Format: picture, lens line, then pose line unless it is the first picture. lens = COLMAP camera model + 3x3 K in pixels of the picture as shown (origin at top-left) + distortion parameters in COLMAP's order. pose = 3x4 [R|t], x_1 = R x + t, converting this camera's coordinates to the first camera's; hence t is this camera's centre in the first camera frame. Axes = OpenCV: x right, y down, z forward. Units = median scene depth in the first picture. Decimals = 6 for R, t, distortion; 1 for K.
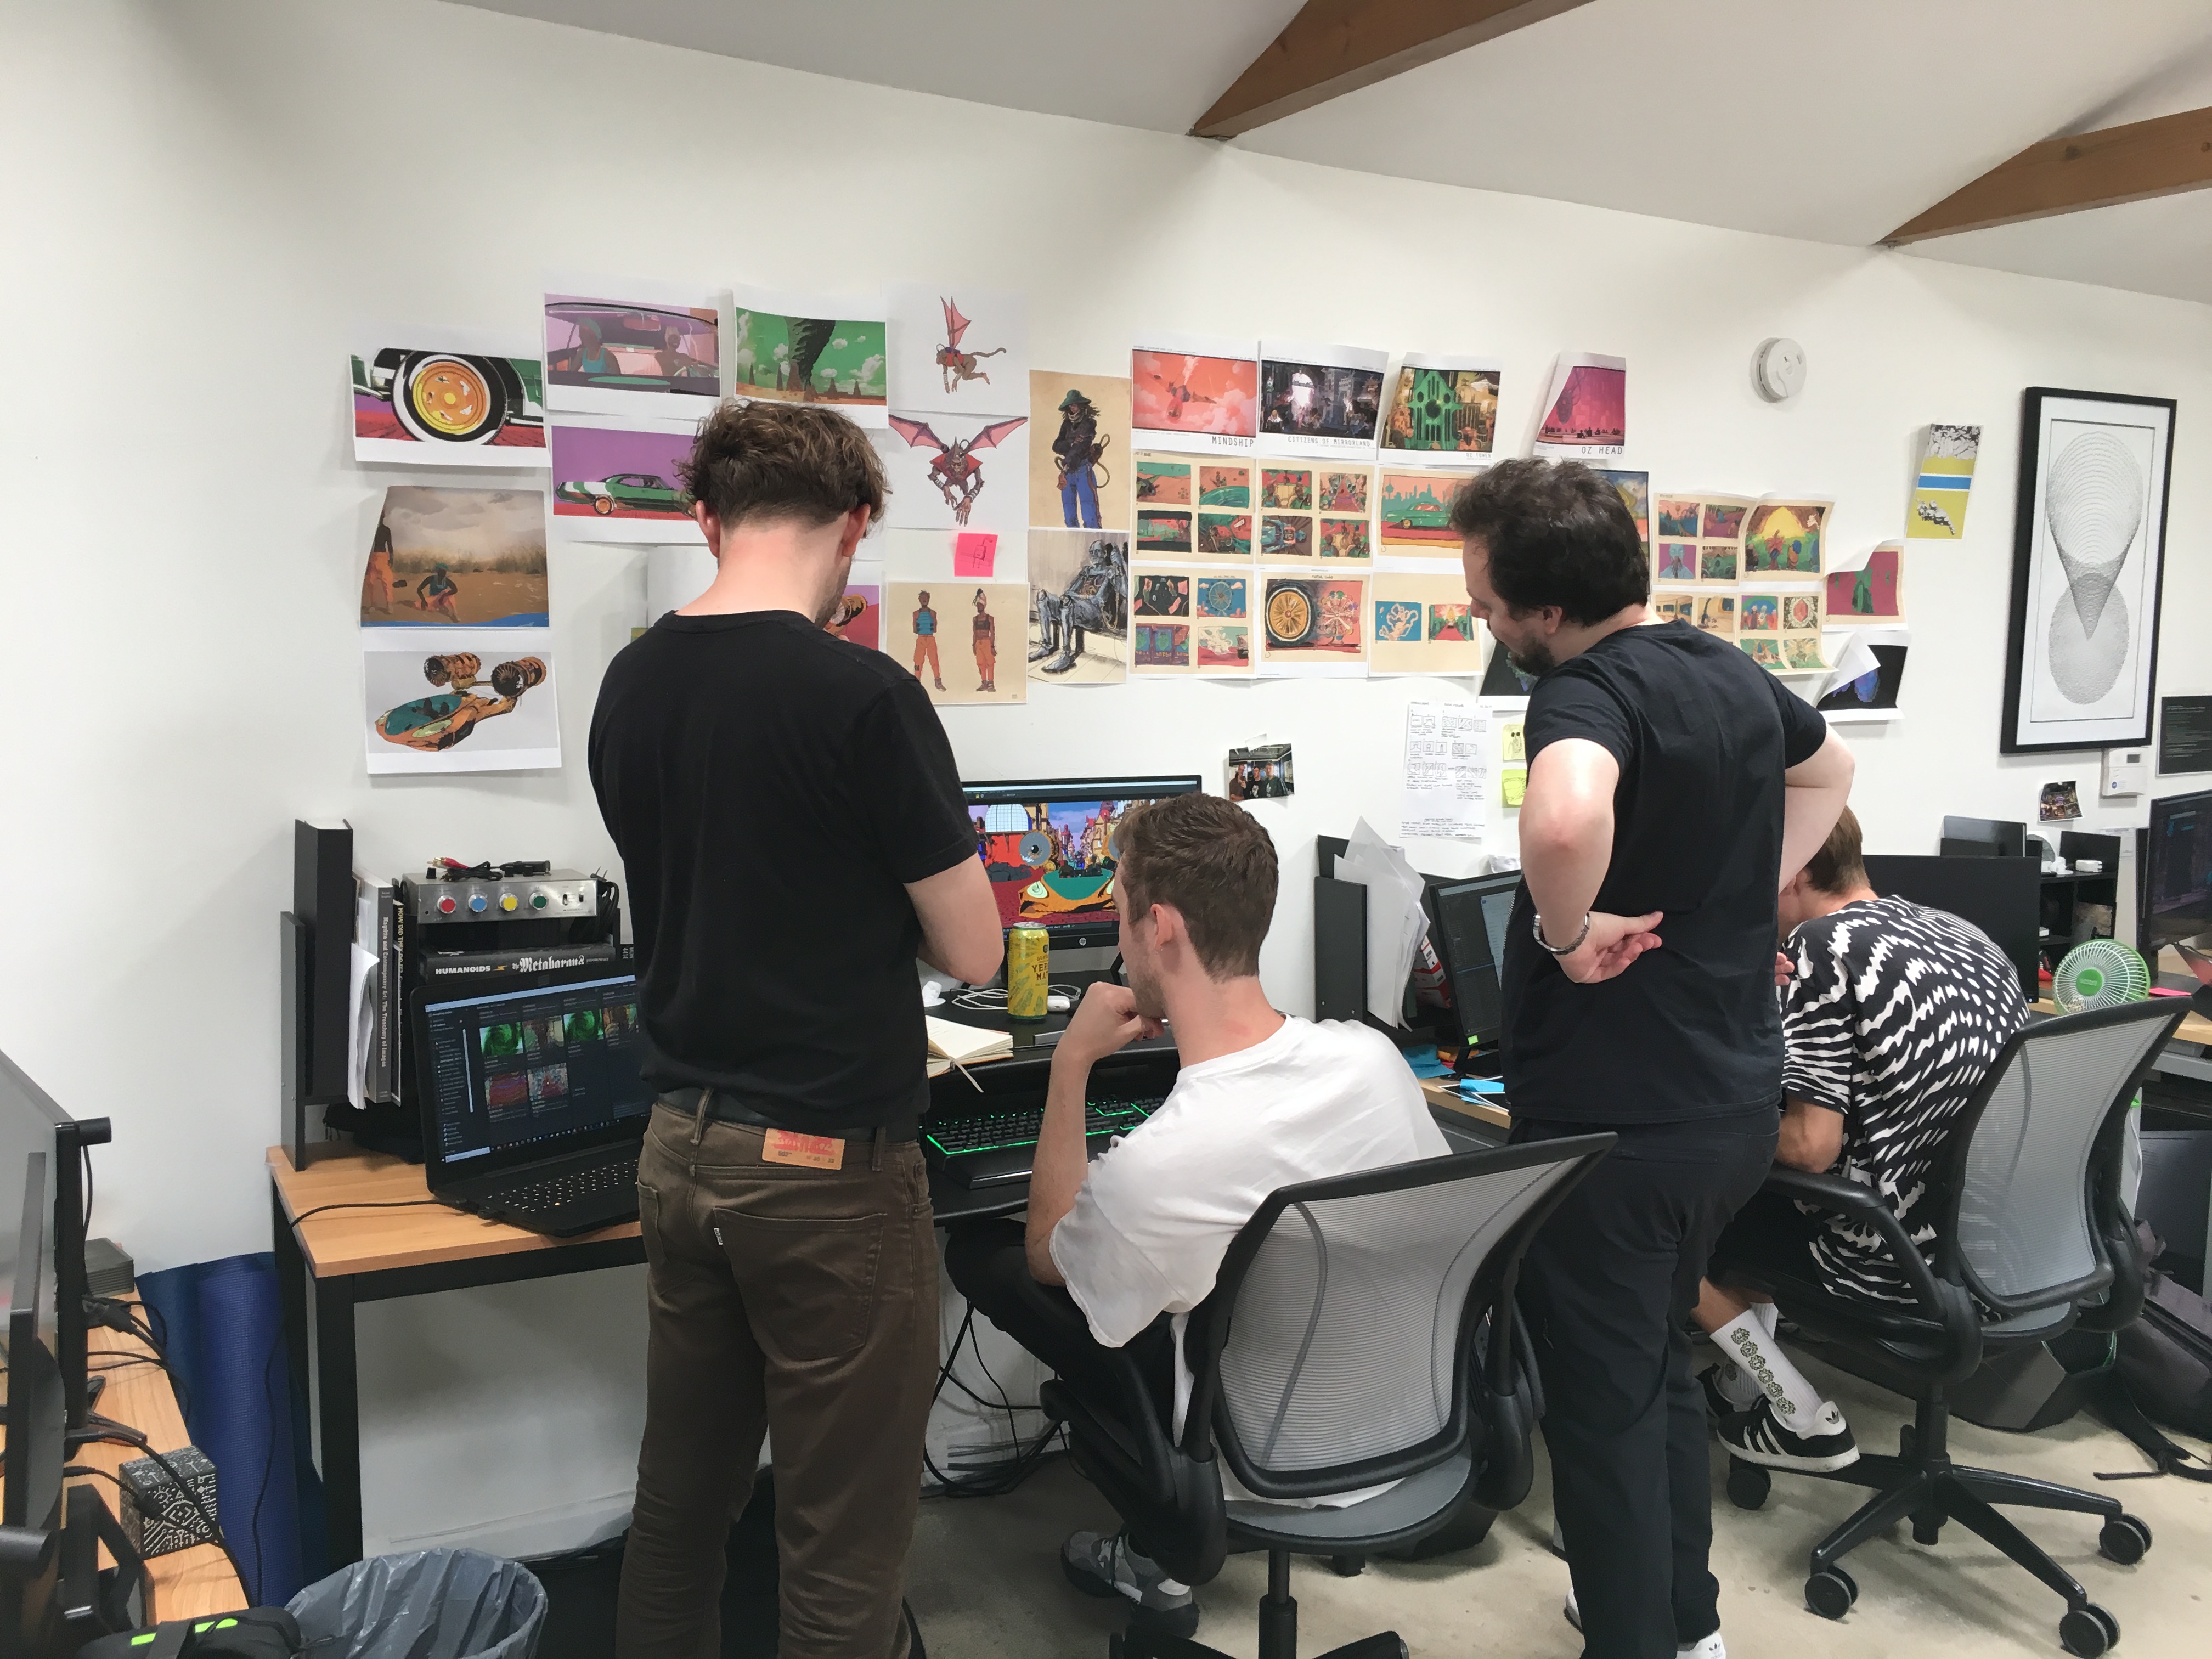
lens RADIAL K [[1856.0, 0, 1103.8], [0, 1856.0, 838.3], [0, 0, 1]] dist [0.058444, -0.079753]
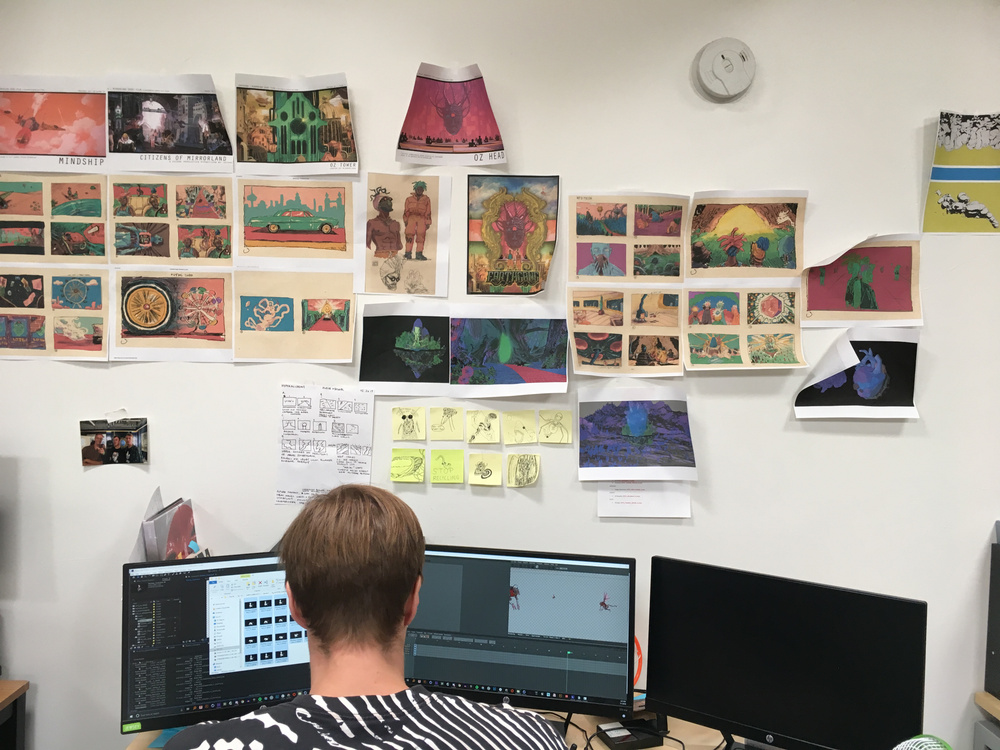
lens RADIAL K [[839.0, 0, 506.1], [0, 839.0, 371.8], [0, 0, 1]] dist [0.058444, -0.079753]
pose [[0.888497, 0.027862, -0.458036, 0.528514], [-0.056482, 0.997205, -0.048904, -0.065114], [0.455394, 0.069322, 0.887587, 0.618104]]
